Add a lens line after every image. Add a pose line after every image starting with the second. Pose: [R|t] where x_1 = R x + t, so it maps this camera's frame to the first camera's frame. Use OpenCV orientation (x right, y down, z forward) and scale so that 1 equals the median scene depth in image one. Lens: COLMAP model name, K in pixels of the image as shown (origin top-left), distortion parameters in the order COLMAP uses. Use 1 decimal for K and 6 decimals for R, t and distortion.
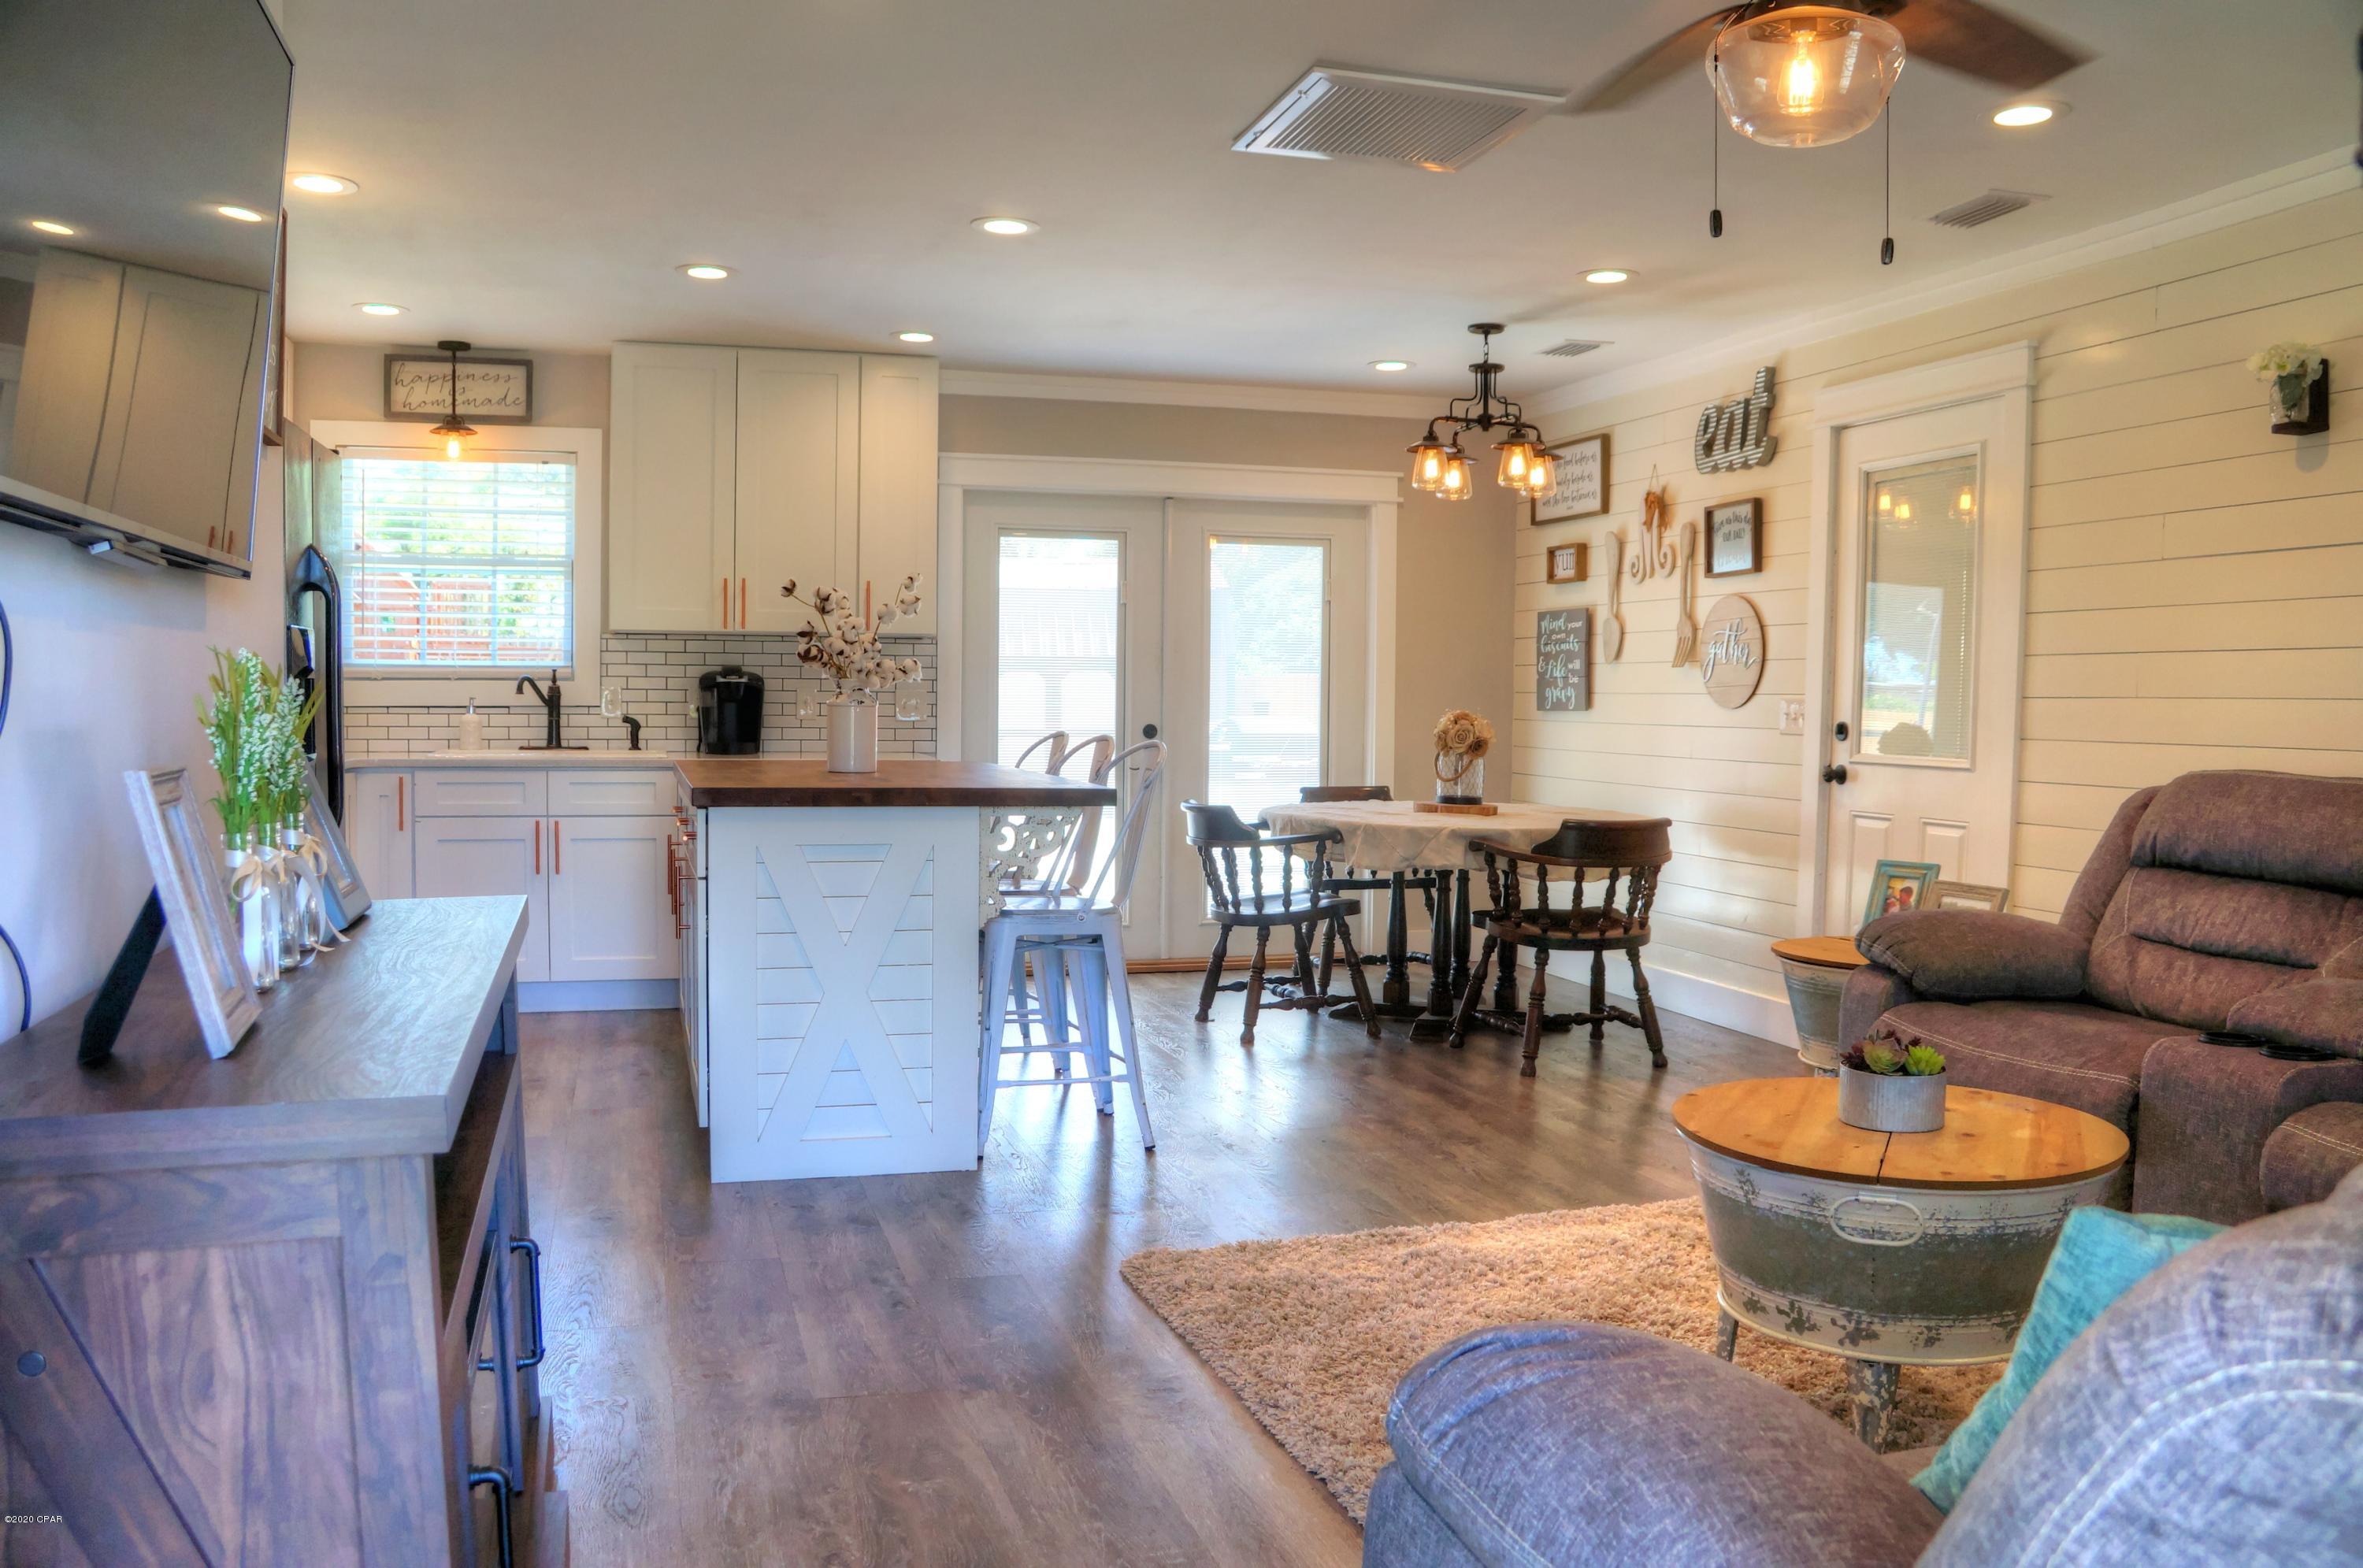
lens RADIAL K [[1859.6, 0, 1181.4], [0, 1859.6, 800.2], [0, 0, 1]] dist [-0.133327, 0.019425]
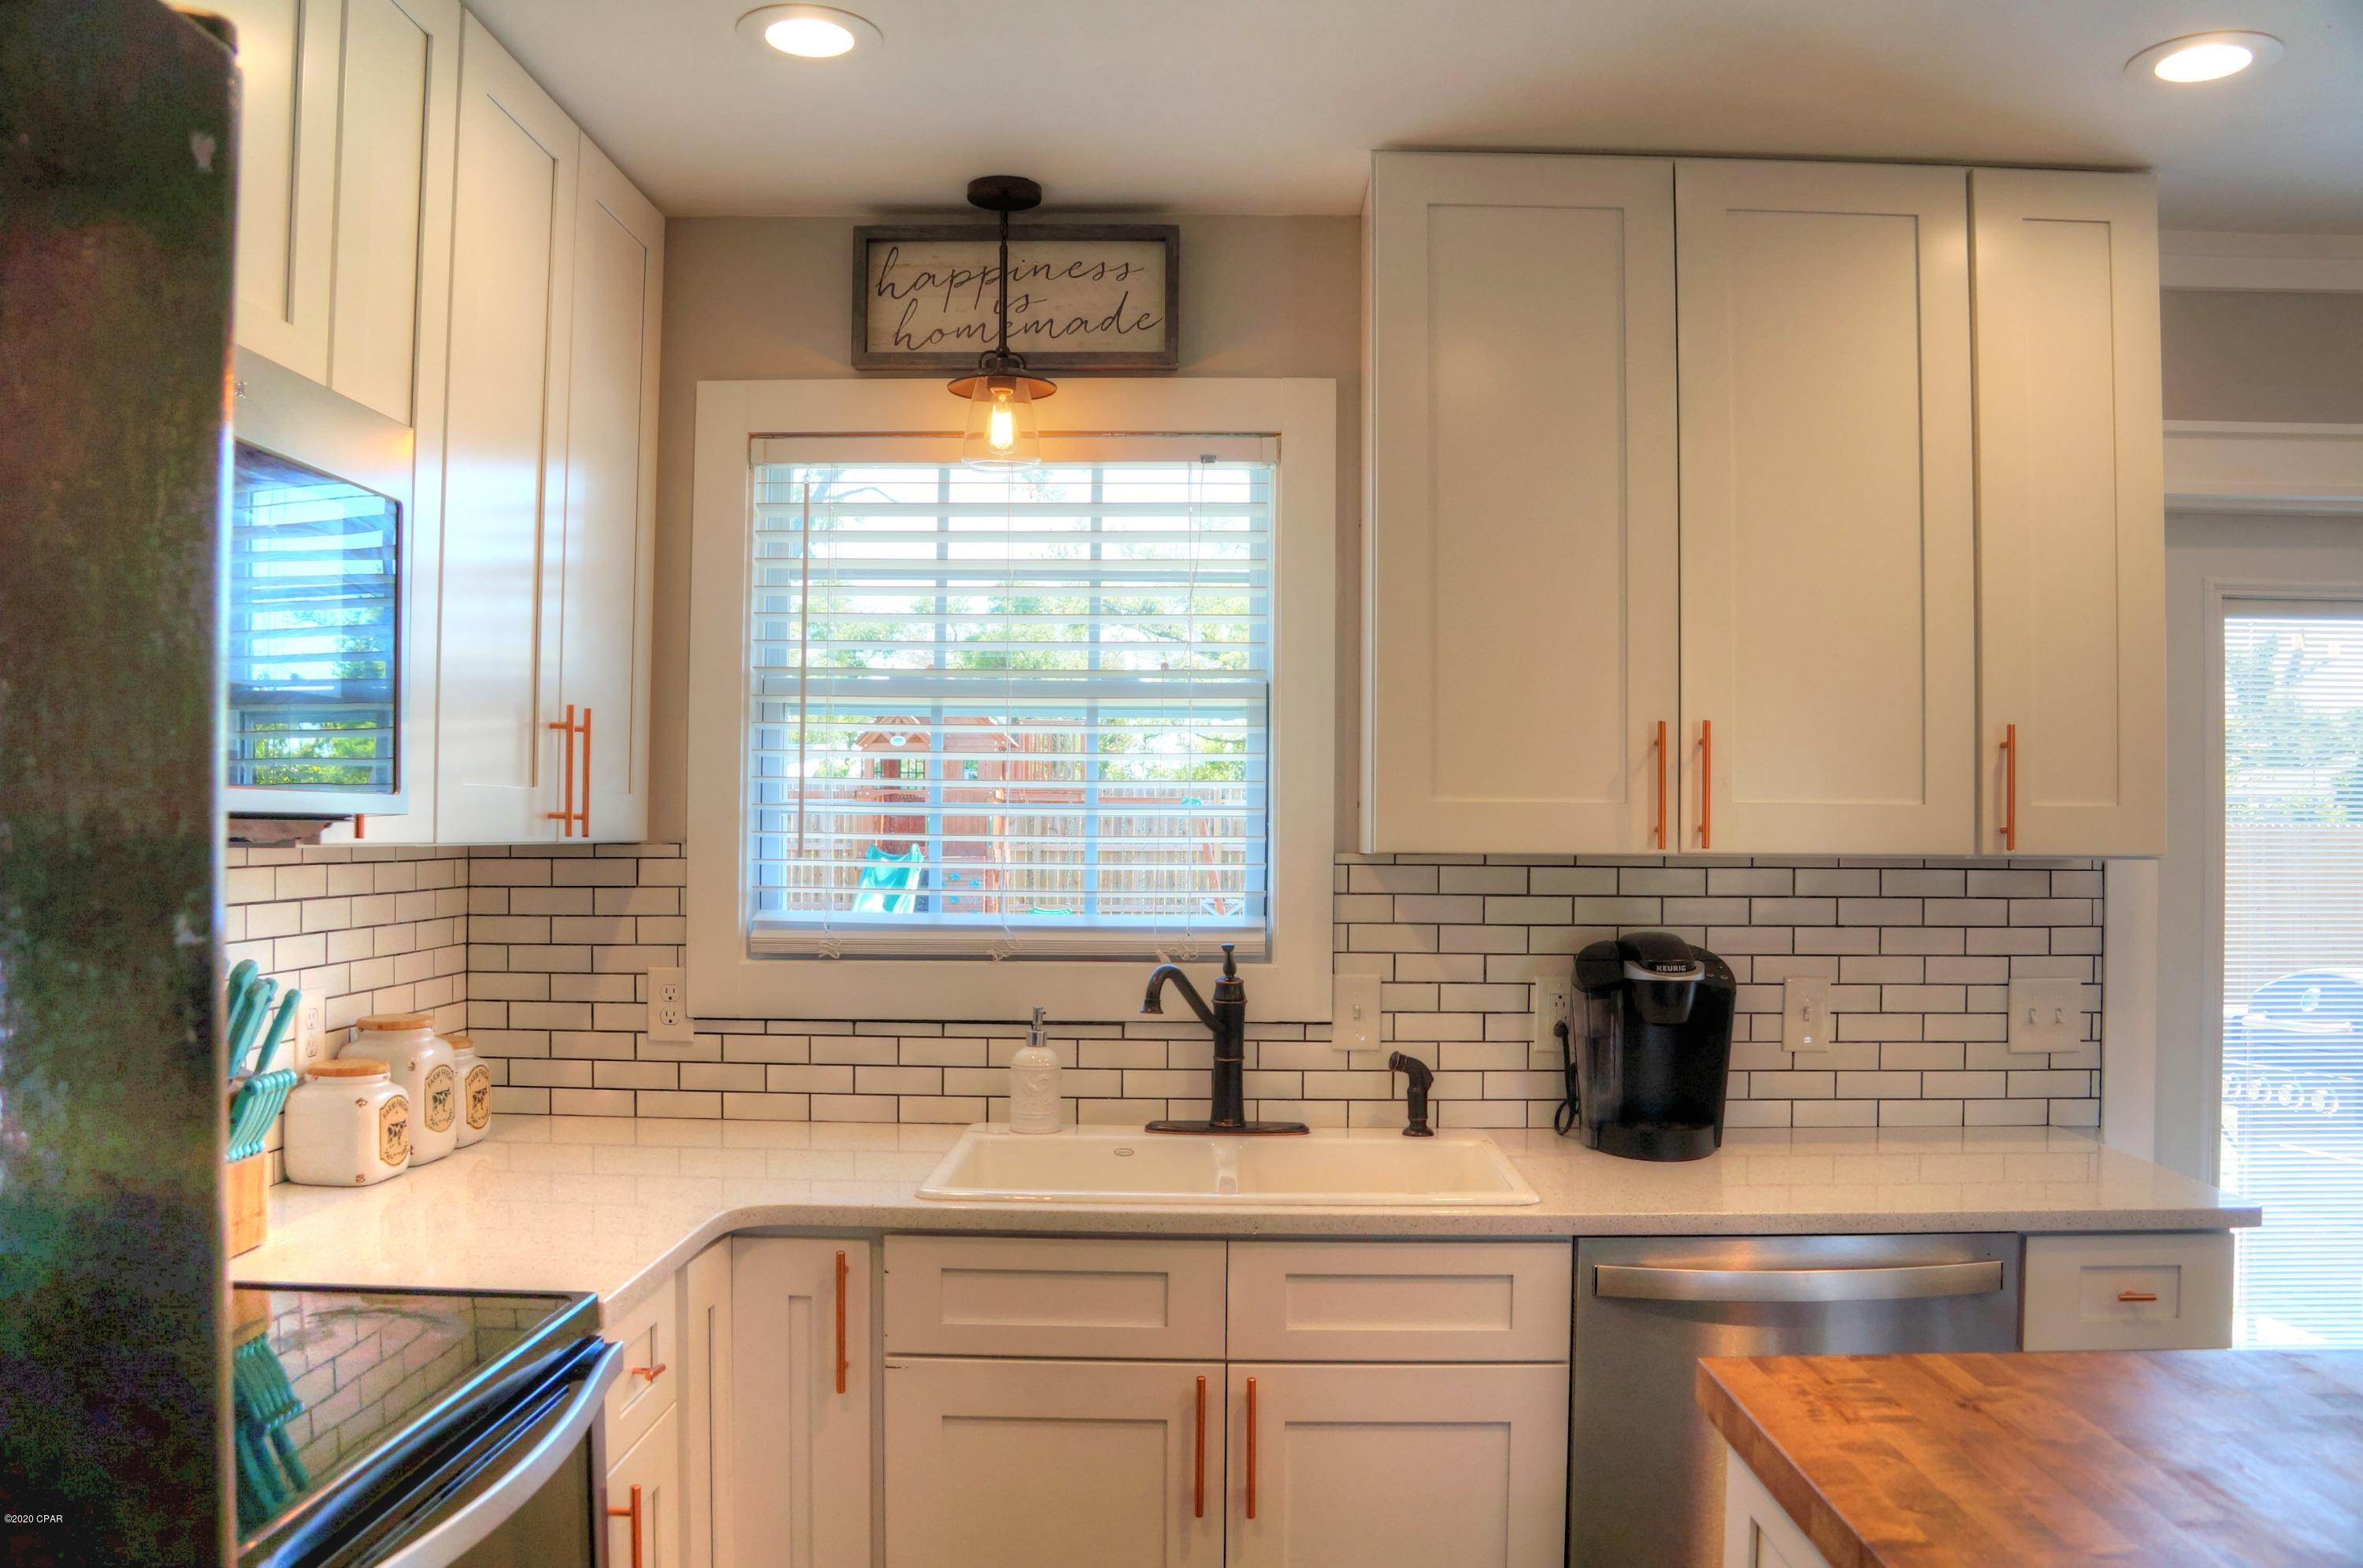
lens RADIAL K [[1859.6, 0, 1183.6], [0, 1859.6, 797.5], [0, 0, 1]] dist [-0.133327, 0.019425]
pose [[0.952469, -0.009988, -0.304473, -0.221699], [-0.013397, 0.997122, -0.074617, -0.071994], [0.304342, 0.075149, 0.949594, 0.586653]]
